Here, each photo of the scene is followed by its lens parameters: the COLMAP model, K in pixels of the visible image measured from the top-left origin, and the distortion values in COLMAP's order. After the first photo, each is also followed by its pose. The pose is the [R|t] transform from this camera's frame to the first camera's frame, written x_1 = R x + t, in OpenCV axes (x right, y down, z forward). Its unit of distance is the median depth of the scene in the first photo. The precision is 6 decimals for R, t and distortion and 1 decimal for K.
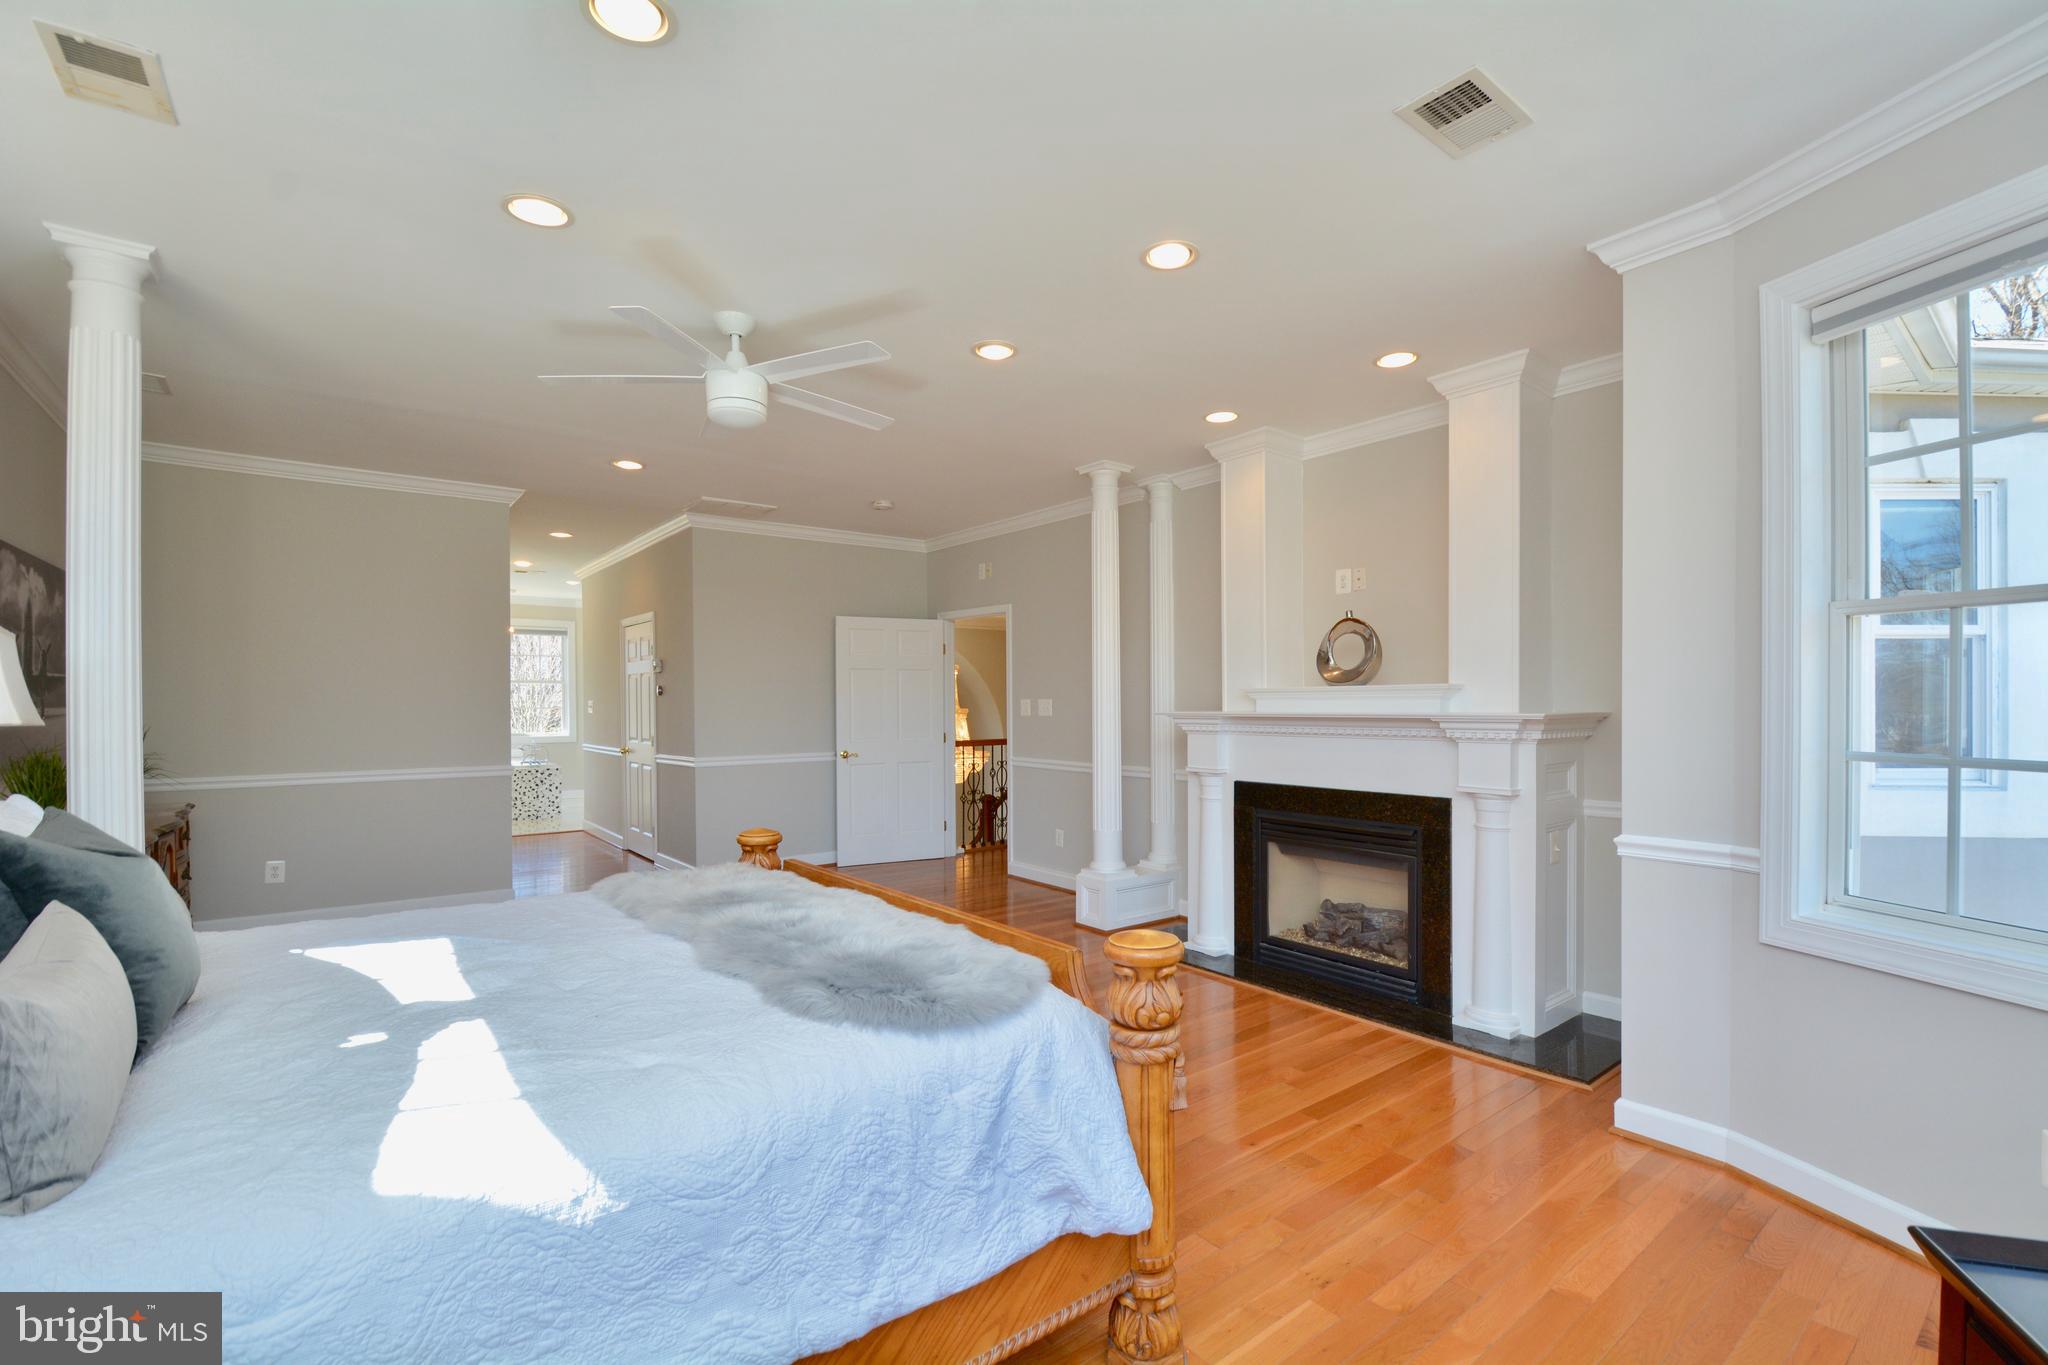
lens RADIAL K [[893.4, 0, 1050.4], [0, 893.4, 703.9], [0, 0, 1]] dist [0.010738, -0.017584]
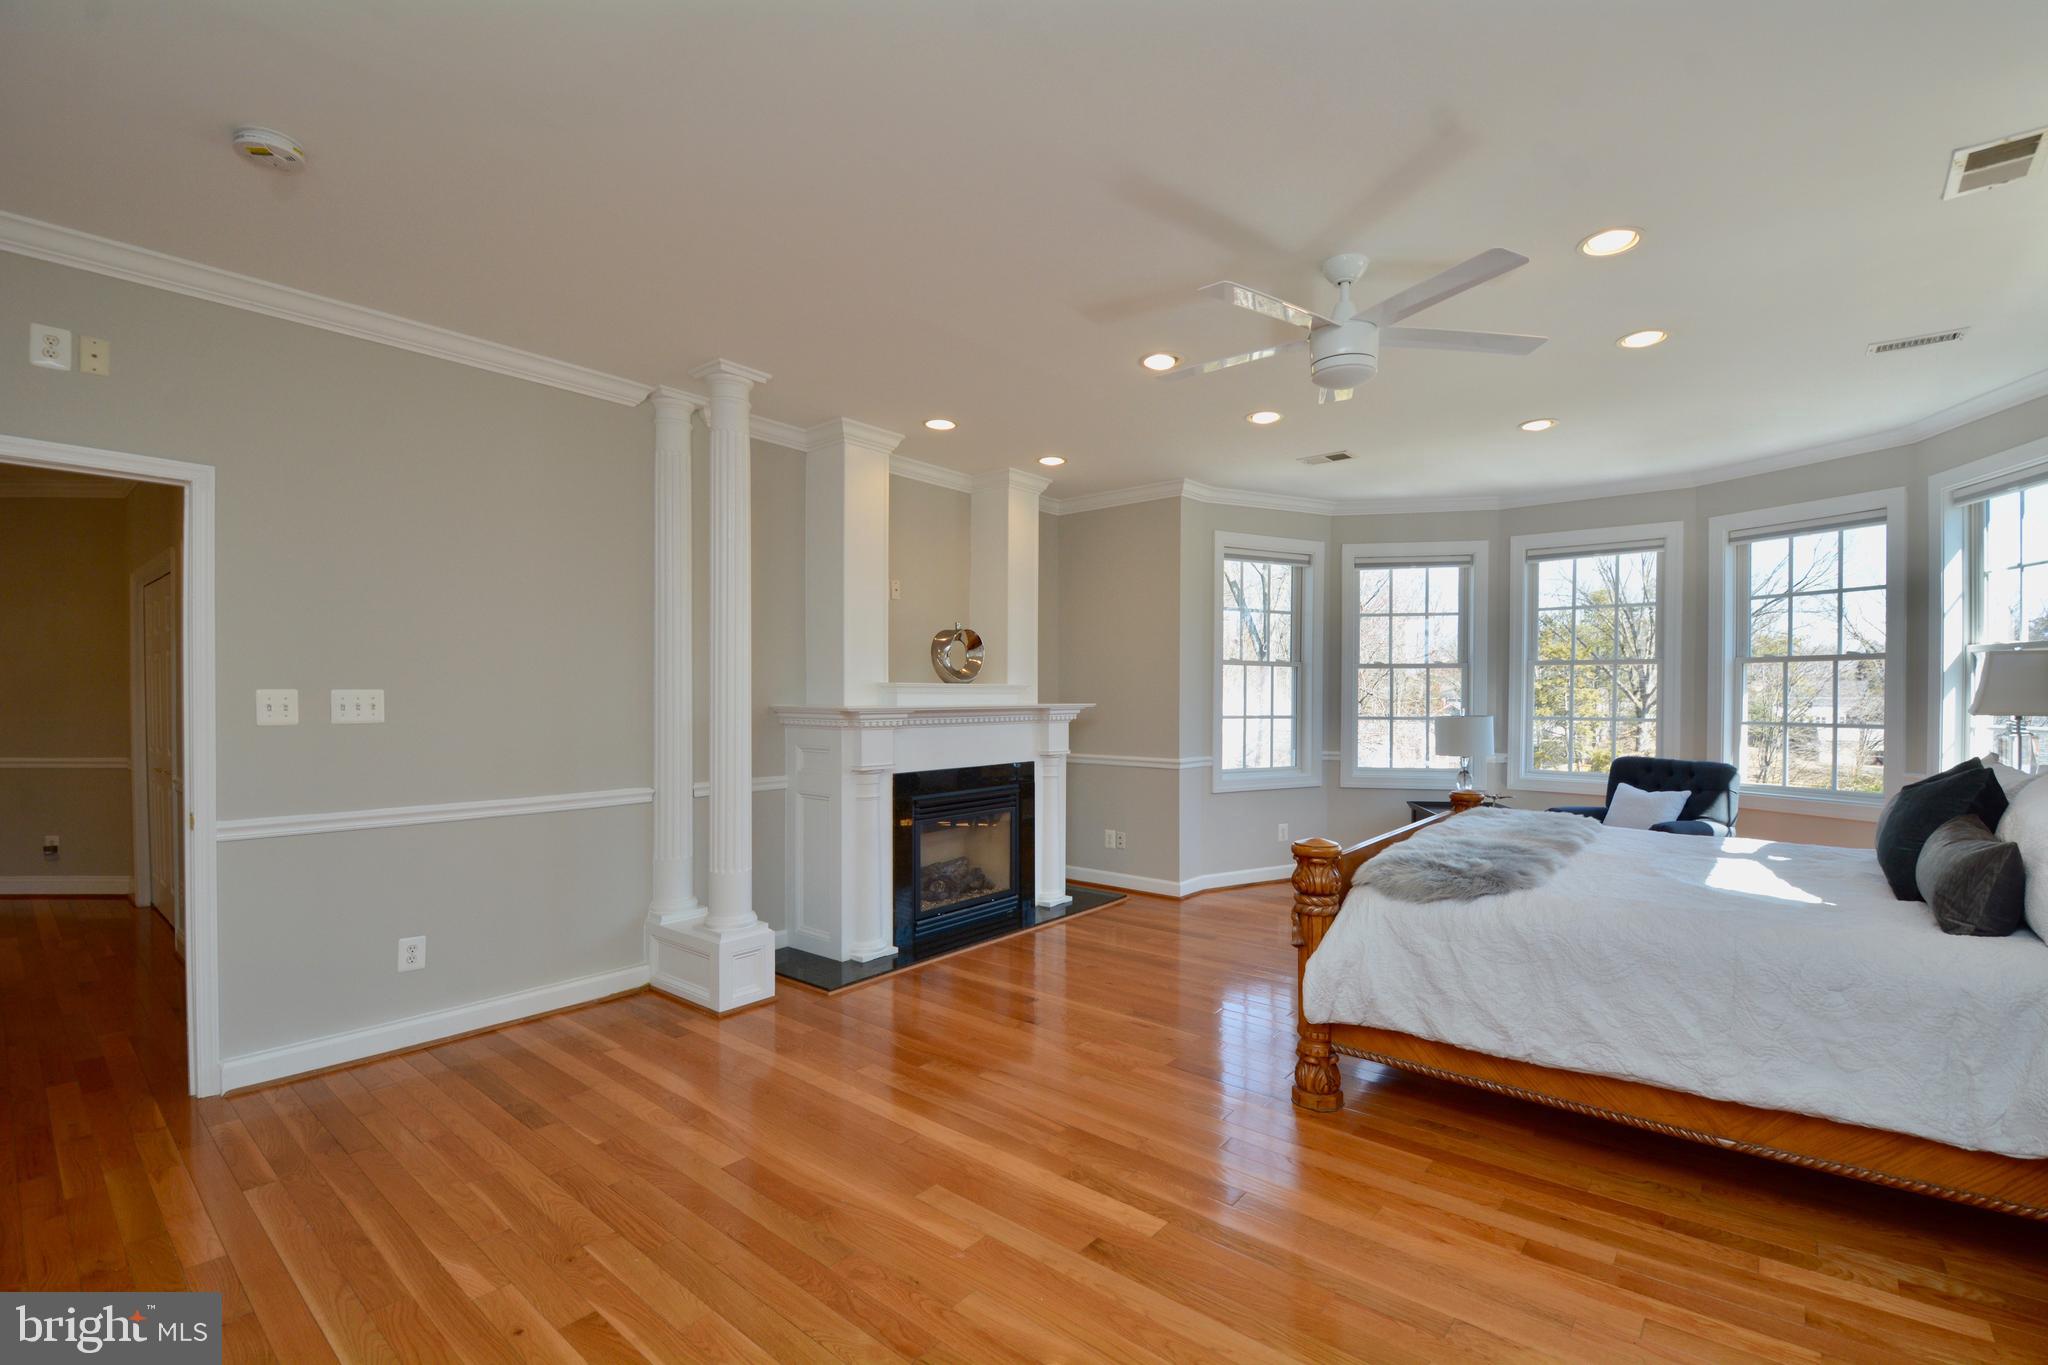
lens RADIAL K [[893.4, 0, 1050.4], [0, 893.4, 703.9], [0, 0, 1]] dist [0.010738, -0.017584]
pose [[-0.209071, -0.005142, 0.977887, -0.863305], [0.003250, 0.999977, 0.005953, 0.001636], [-0.977895, 0.004423, -0.209049, 1.099851]]
